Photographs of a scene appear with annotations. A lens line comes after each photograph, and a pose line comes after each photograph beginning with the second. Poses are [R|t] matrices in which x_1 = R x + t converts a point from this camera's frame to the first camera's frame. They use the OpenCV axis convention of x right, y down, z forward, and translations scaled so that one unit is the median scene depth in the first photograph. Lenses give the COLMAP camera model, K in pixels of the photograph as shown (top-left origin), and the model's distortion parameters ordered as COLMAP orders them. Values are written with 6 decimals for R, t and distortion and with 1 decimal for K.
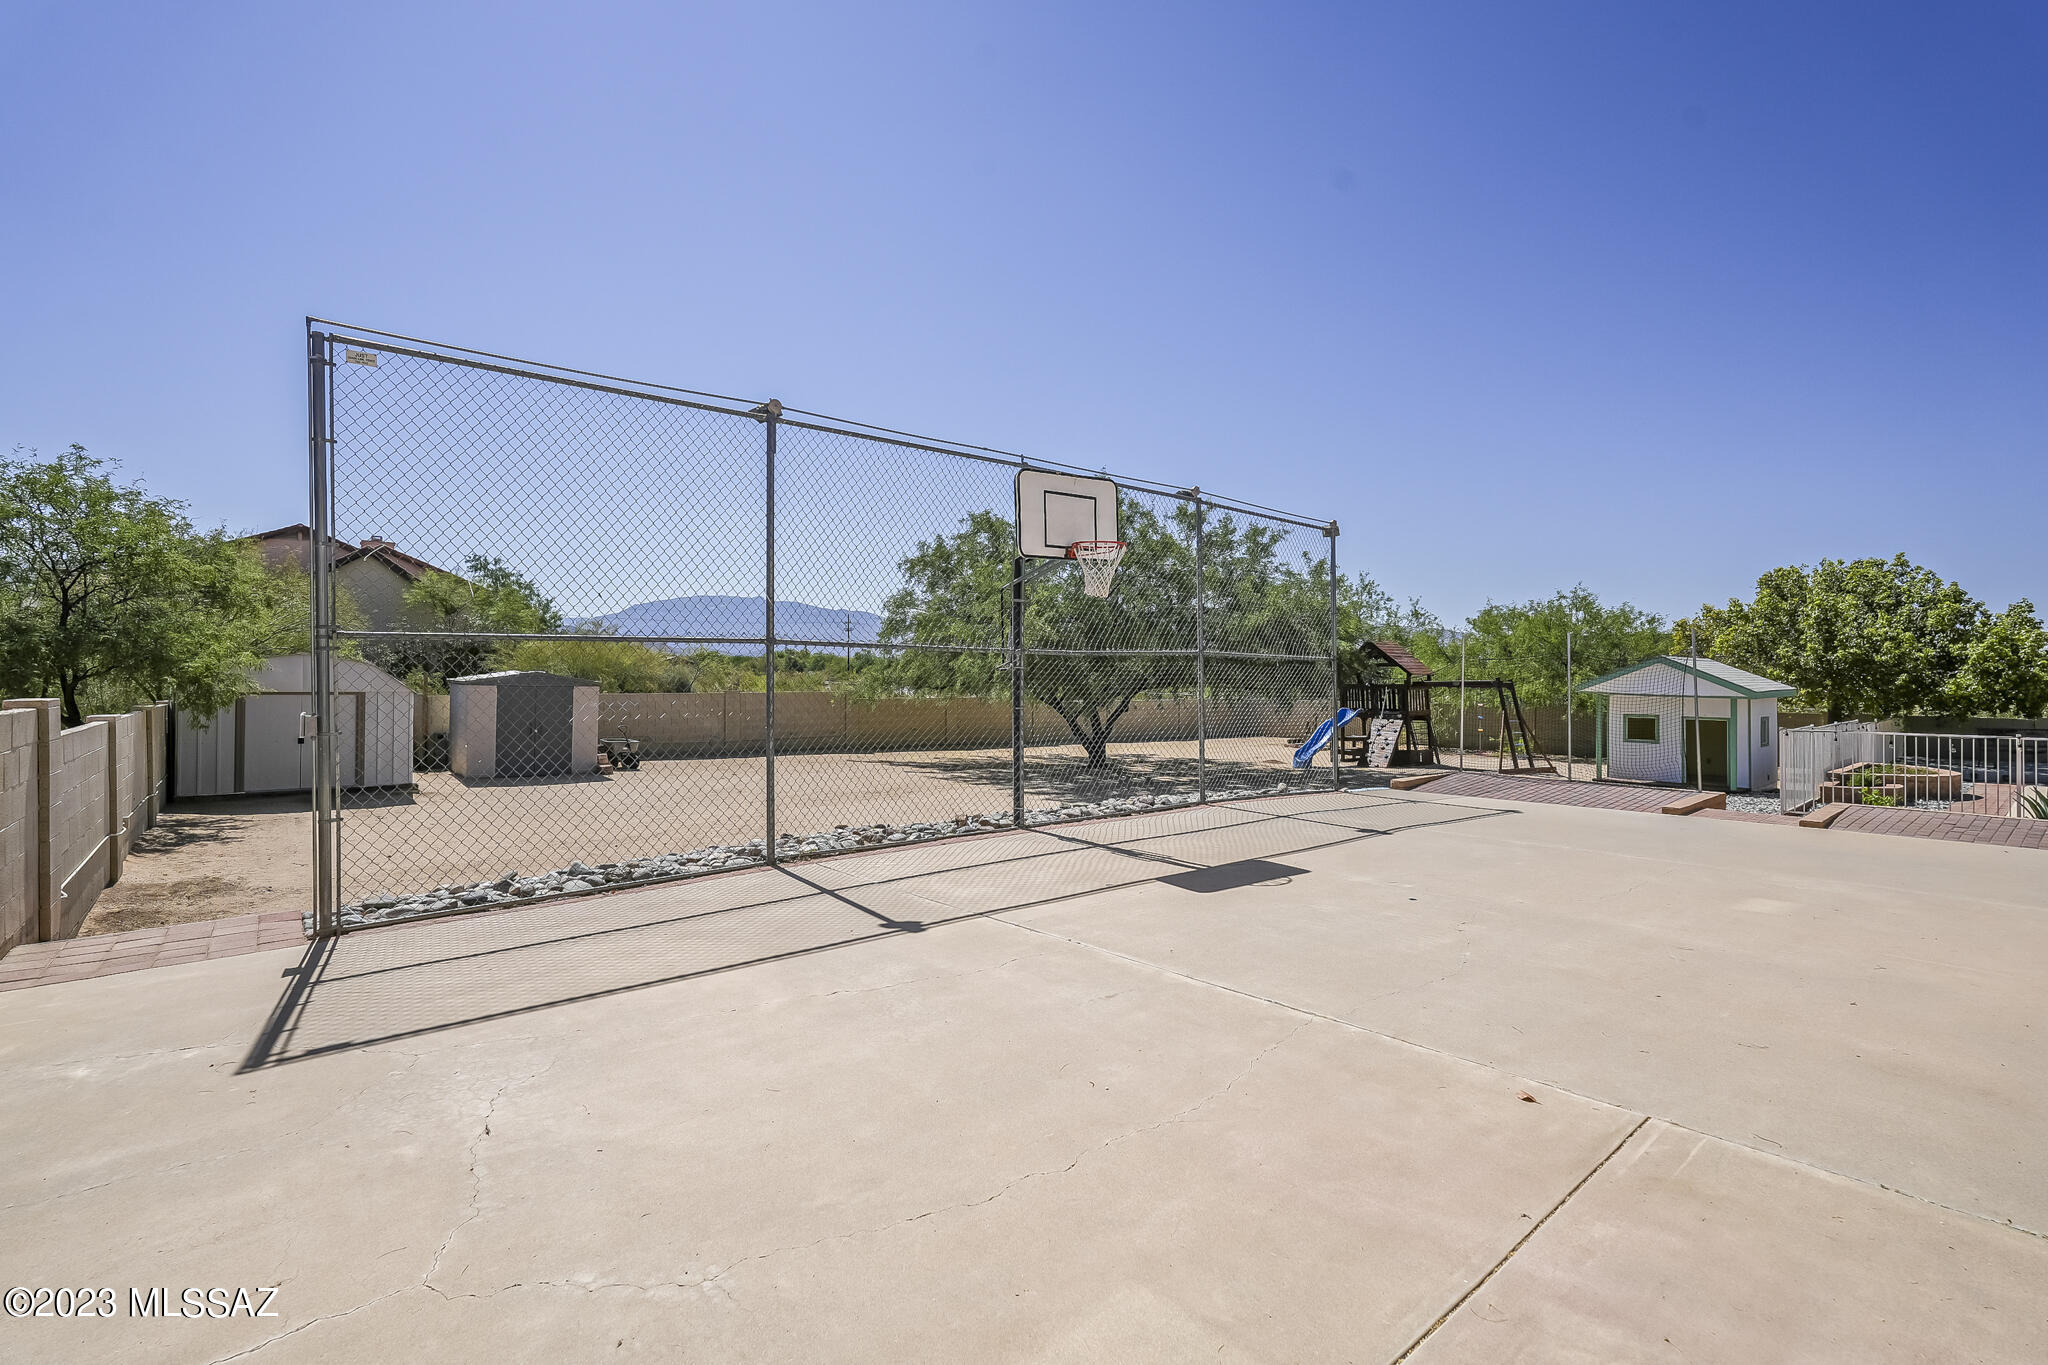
lens RADIAL K [[965.3, 0, 1024.0], [0, 965.3, 682.5], [0, 0, 1]] dist [-0.002134, -0.000295]
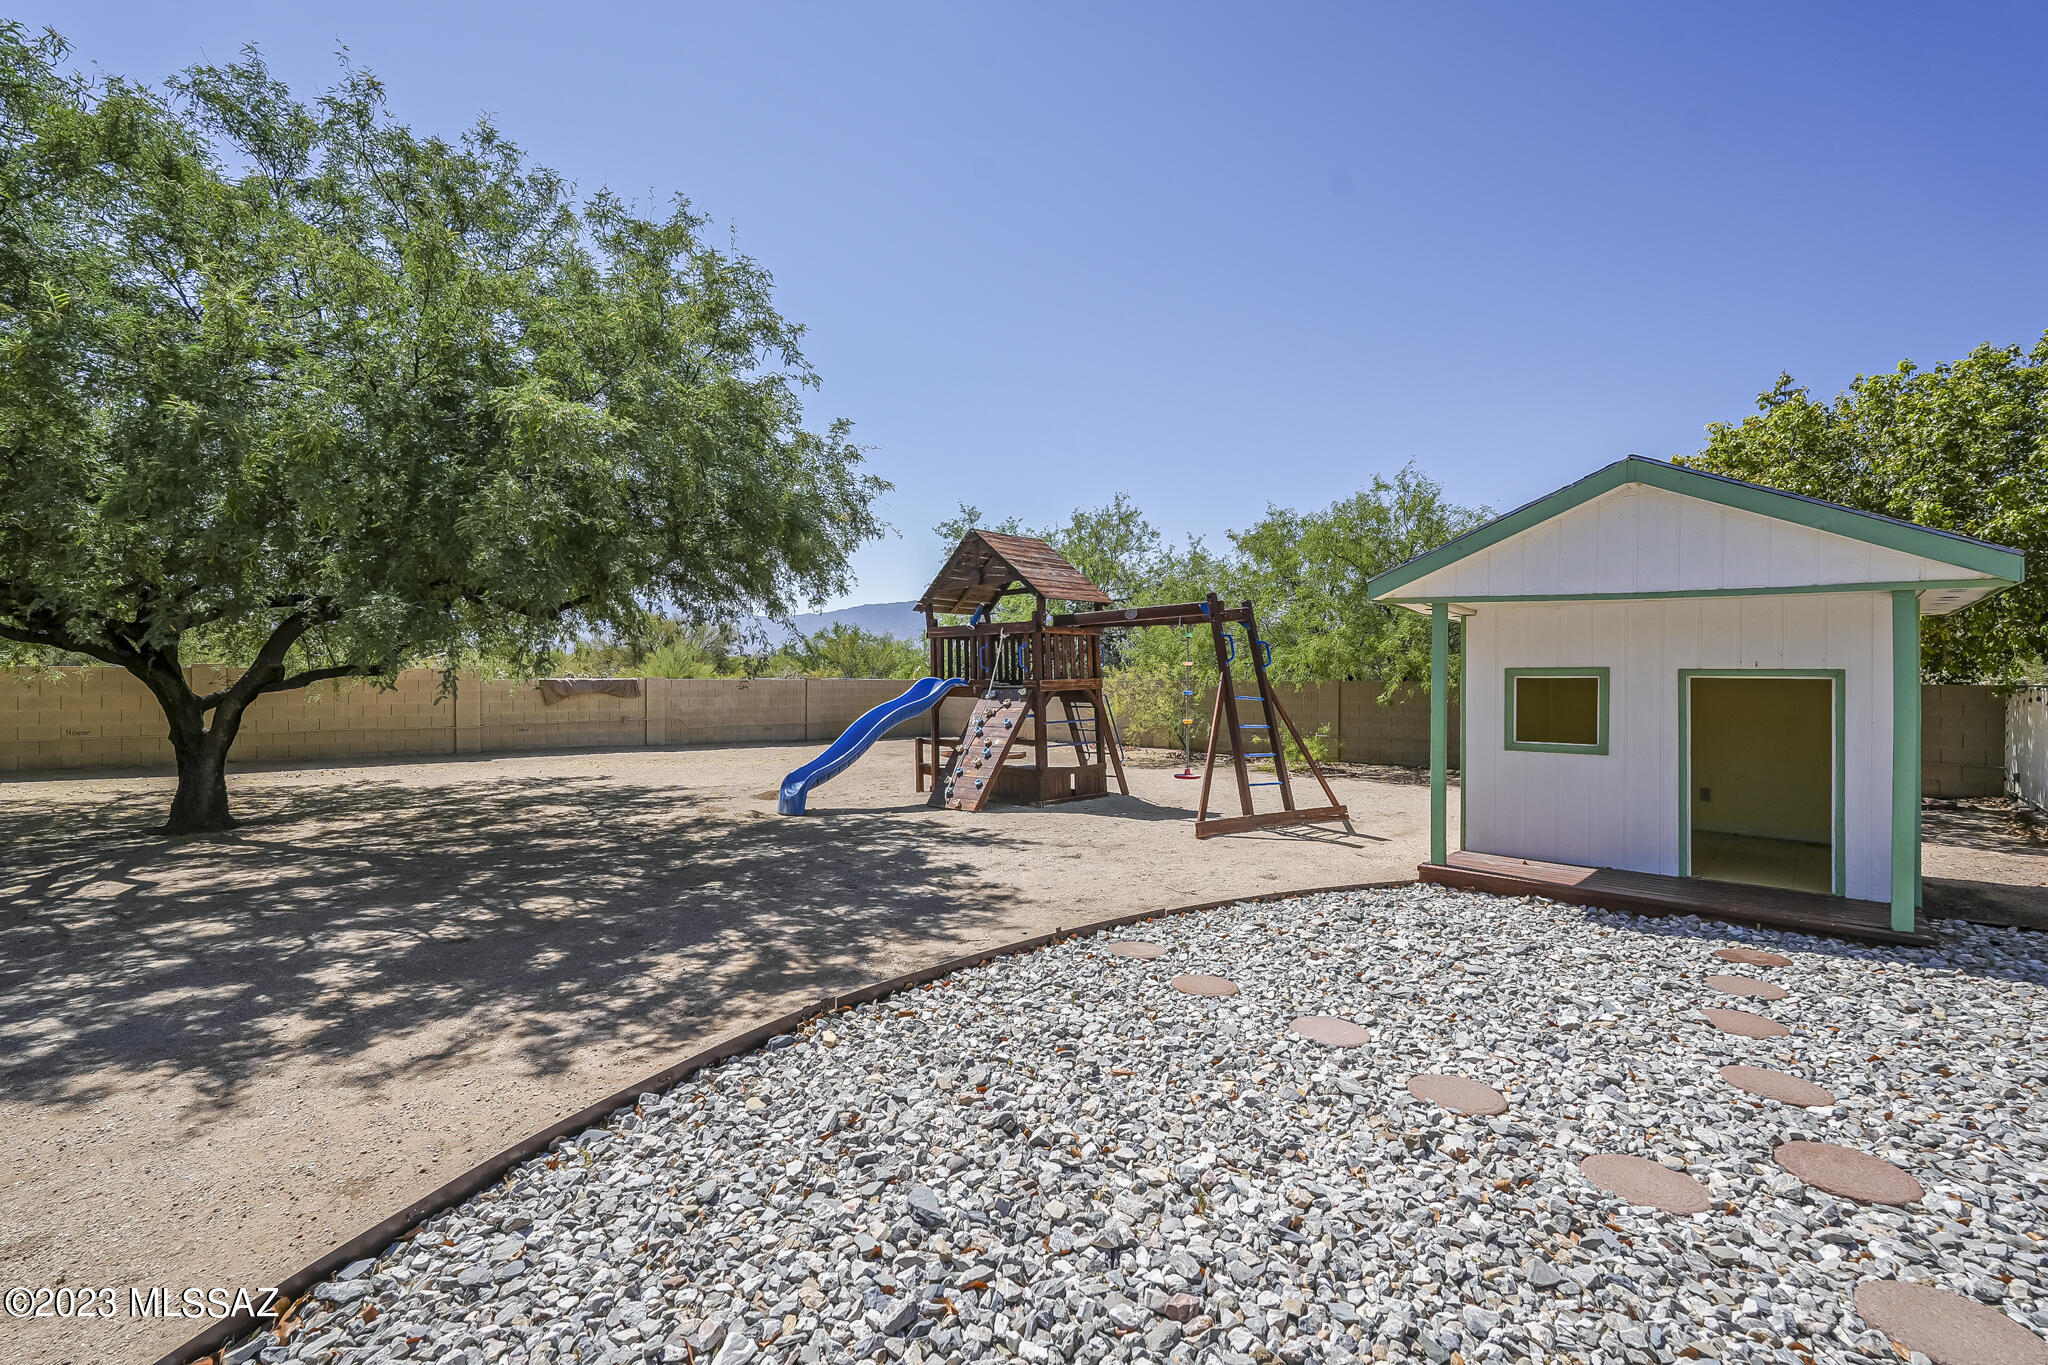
lens RADIAL K [[908.6, 0, 1024.0], [0, 908.6, 682.5], [0, 0, 1]] dist [0.000932, 0.000024]
pose [[0.994919, -0.011471, 0.100020, 0.378910], [0.011412, 0.999934, 0.001162, 0.032192], [-0.100027, -0.000014, 0.994985, 0.628986]]
